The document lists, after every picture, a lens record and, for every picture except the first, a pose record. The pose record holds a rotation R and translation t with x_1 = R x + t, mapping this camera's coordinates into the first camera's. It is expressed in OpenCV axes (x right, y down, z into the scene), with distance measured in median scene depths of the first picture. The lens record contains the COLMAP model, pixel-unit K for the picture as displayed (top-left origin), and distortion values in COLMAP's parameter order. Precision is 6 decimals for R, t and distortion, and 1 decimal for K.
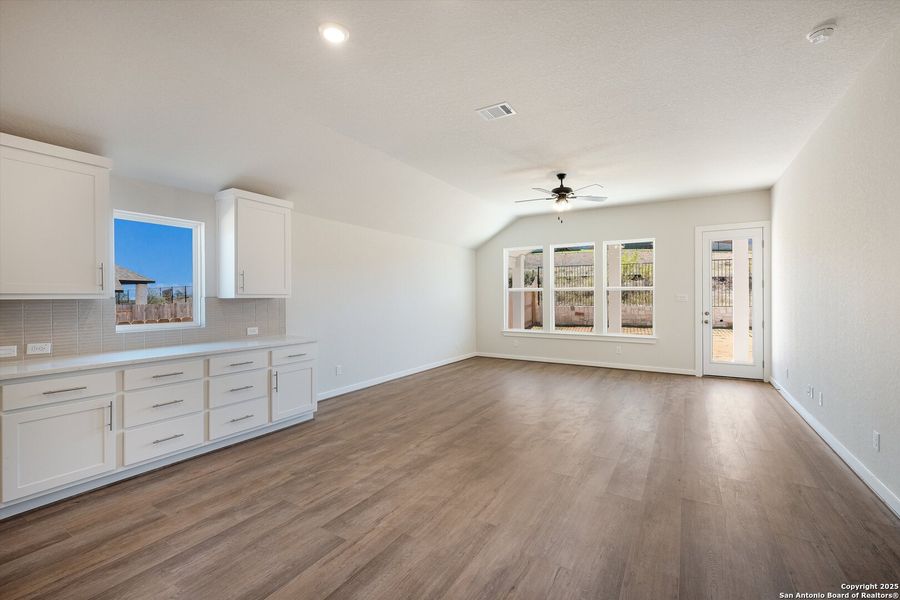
lens RADIAL K [[390.9, 0, 443.1], [0, 390.9, 297.6], [0, 0, 1]] dist [0.000027, 0.000134]
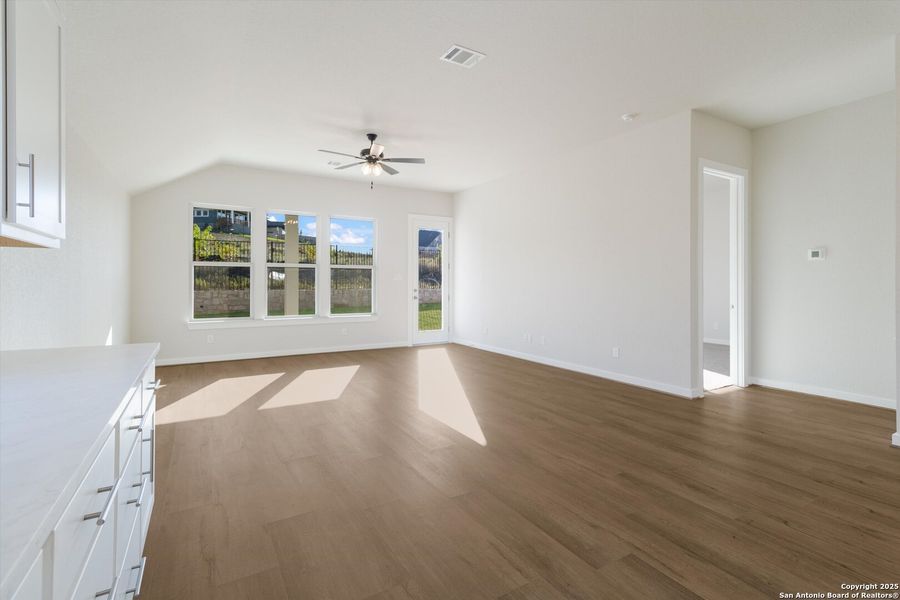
lens RADIAL K [[431.3, 0, 455.1], [0, 431.3, 283.9], [0, 0, 1]] dist [0.007811, 0.000062]
pose [[0.458339, 0.000045, 0.888777, -0.660856], [0.001189, 0.999999, -0.000664, 0.035944], [-0.888776, 0.001361, 0.458339, 0.500375]]
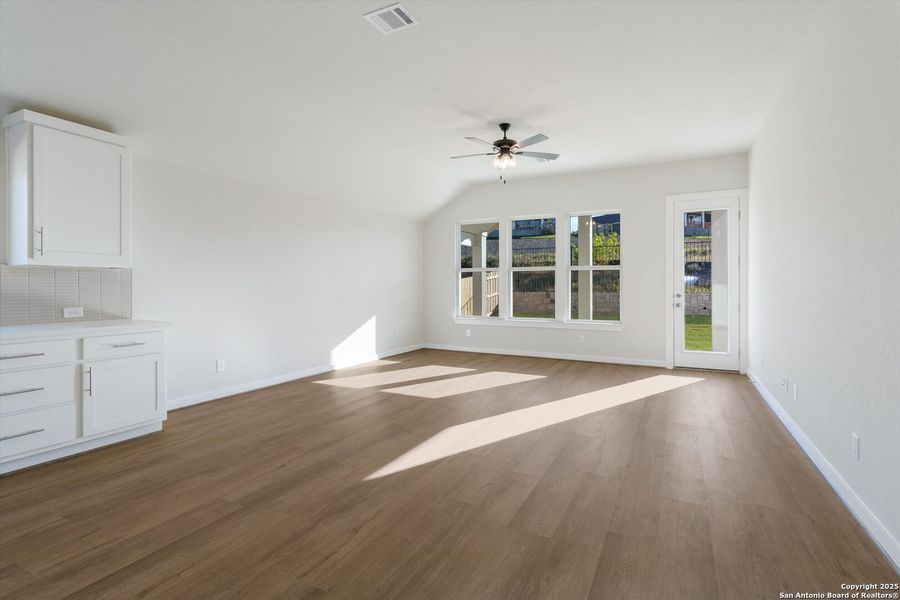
lens RADIAL K [[431.3, 0, 455.1], [0, 431.3, 283.9], [0, 0, 1]] dist [0.007811, 0.000062]
pose [[0.996761, 0.004124, 0.080317, 0.171013], [-0.003564, 0.999968, -0.007118, 0.037544], [-0.080344, 0.006809, 0.996744, 0.140977]]
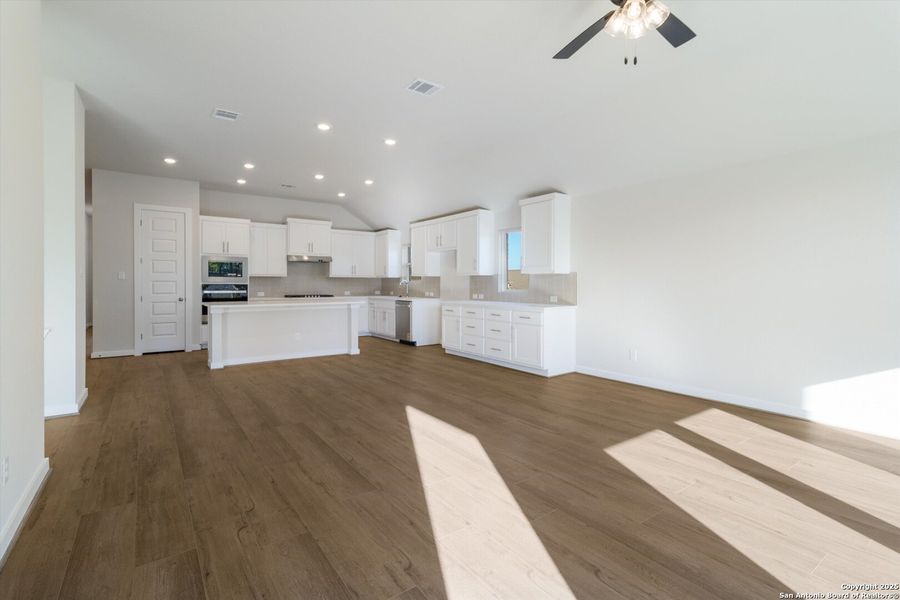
lens RADIAL K [[411.8, 0, 464.0], [0, 411.8, 286.3], [0, 0, 1]] dist [-0.000566, -0.000124]
pose [[-0.349860, 0.007806, -0.936769, 0.969904], [-0.003154, 0.999950, 0.009511, 0.033075], [0.936797, 0.006282, -0.349818, 1.284585]]
